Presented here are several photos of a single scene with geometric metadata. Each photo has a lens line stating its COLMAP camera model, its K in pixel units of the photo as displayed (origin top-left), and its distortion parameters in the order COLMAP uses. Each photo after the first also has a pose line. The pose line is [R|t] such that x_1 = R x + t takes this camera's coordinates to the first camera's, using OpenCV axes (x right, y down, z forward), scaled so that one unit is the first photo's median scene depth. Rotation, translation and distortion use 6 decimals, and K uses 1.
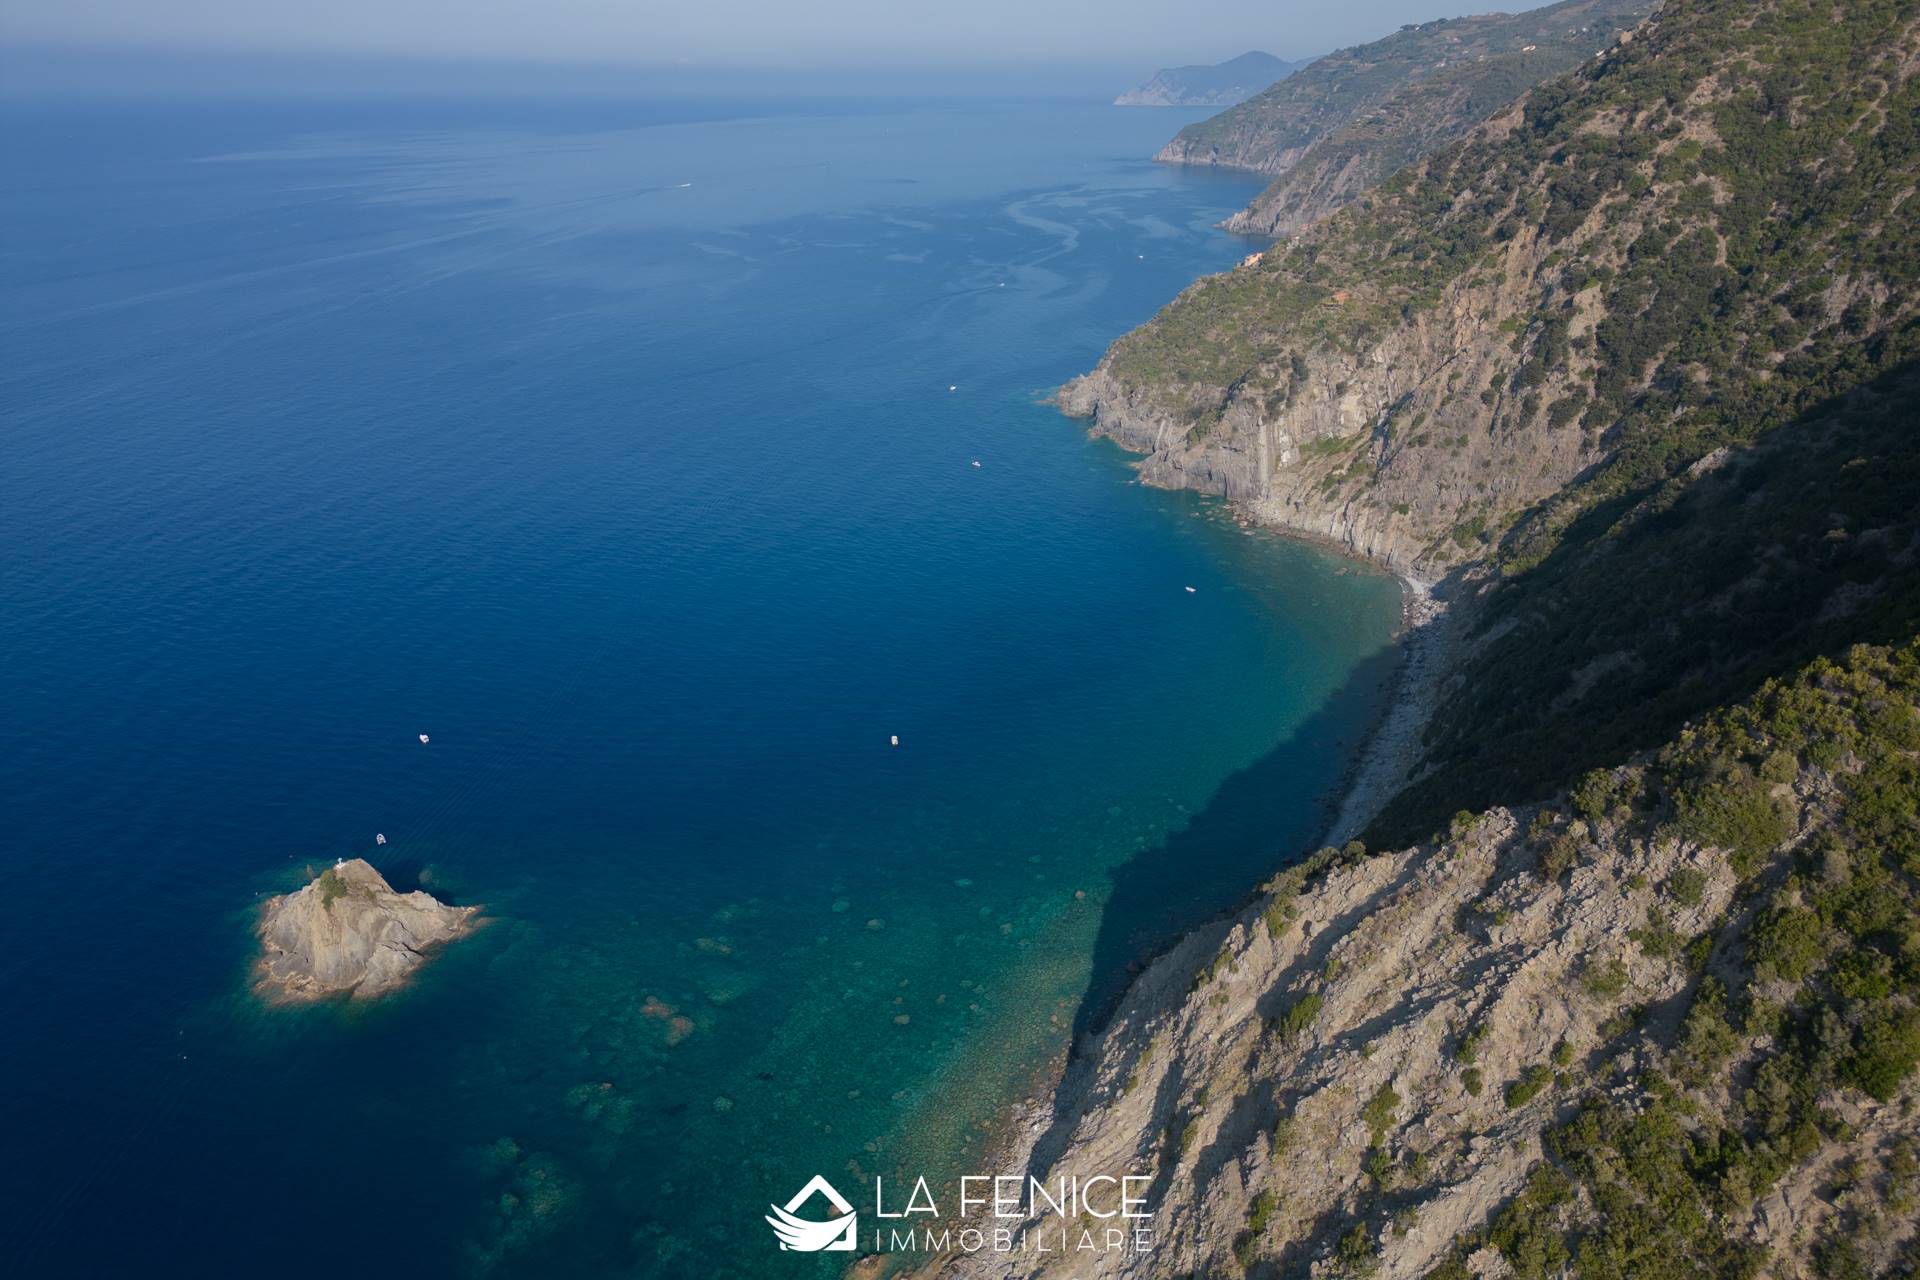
lens RADIAL K [[1355.0, 0, 960.0], [0, 1355.0, 640.0], [0, 0, 1]] dist [0.045609, -0.030664]
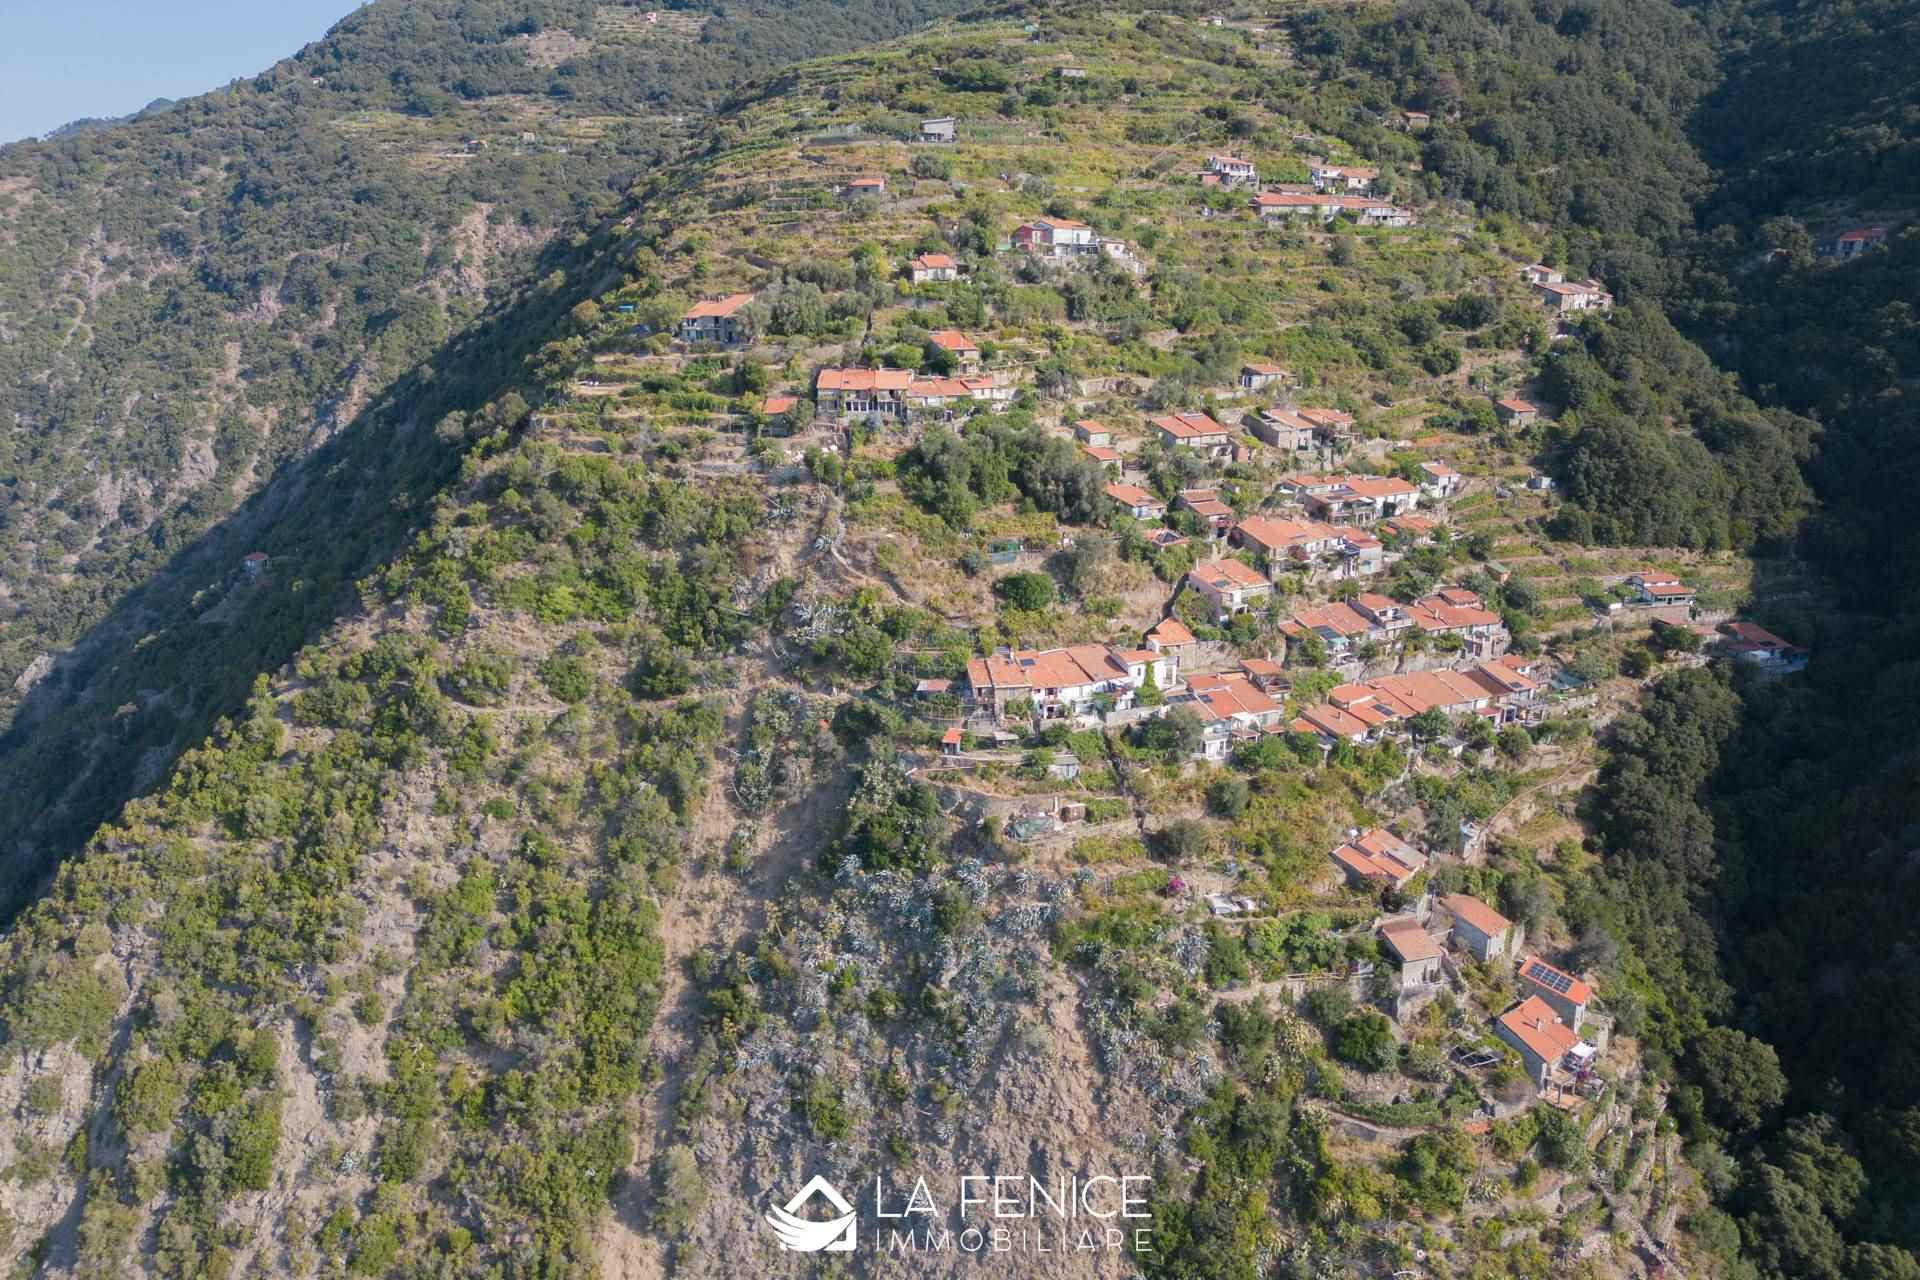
lens RADIAL K [[1340.3, 0, 957.7], [0, 1340.3, 641.2], [0, 0, 1]] dist [0.080798, -0.077261]
pose [[0.470307, -0.227530, 0.852667, 0.138178], [0.346261, 0.936290, 0.058856, 0.073996], [-0.811736, 0.267565, 0.519128, -0.148519]]
